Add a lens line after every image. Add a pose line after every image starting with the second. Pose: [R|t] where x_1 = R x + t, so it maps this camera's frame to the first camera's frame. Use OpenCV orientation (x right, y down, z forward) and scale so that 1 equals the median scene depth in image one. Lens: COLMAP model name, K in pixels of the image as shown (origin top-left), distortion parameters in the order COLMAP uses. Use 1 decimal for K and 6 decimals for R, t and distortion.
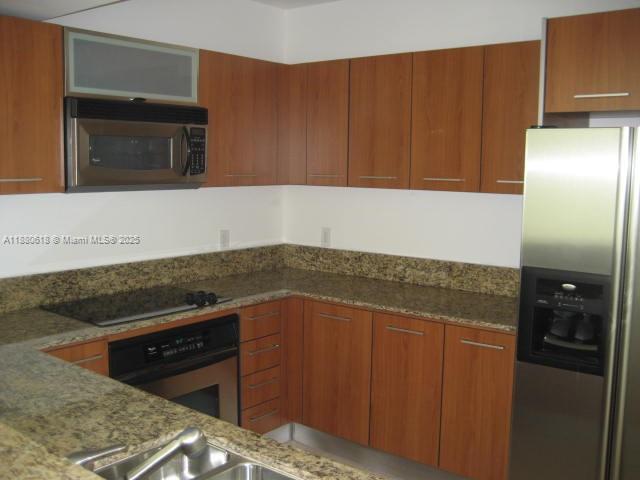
lens RADIAL K [[653.9, 0, 318.9], [0, 653.9, 238.7], [0, 0, 1]] dist [-0.099094, 0.000000]
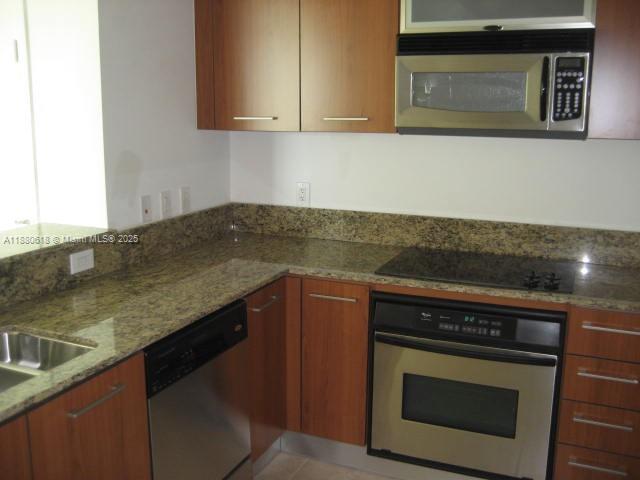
lens RADIAL K [[653.9, 0, 318.7], [0, 653.9, 242.4], [0, 0, 1]] dist [-0.099094, 0.000000]
pose [[0.260441, 0.184515, -0.947694, 0.482354], [-0.106820, 0.981049, 0.161654, -0.051037], [0.959562, 0.059131, 0.275215, 0.545659]]
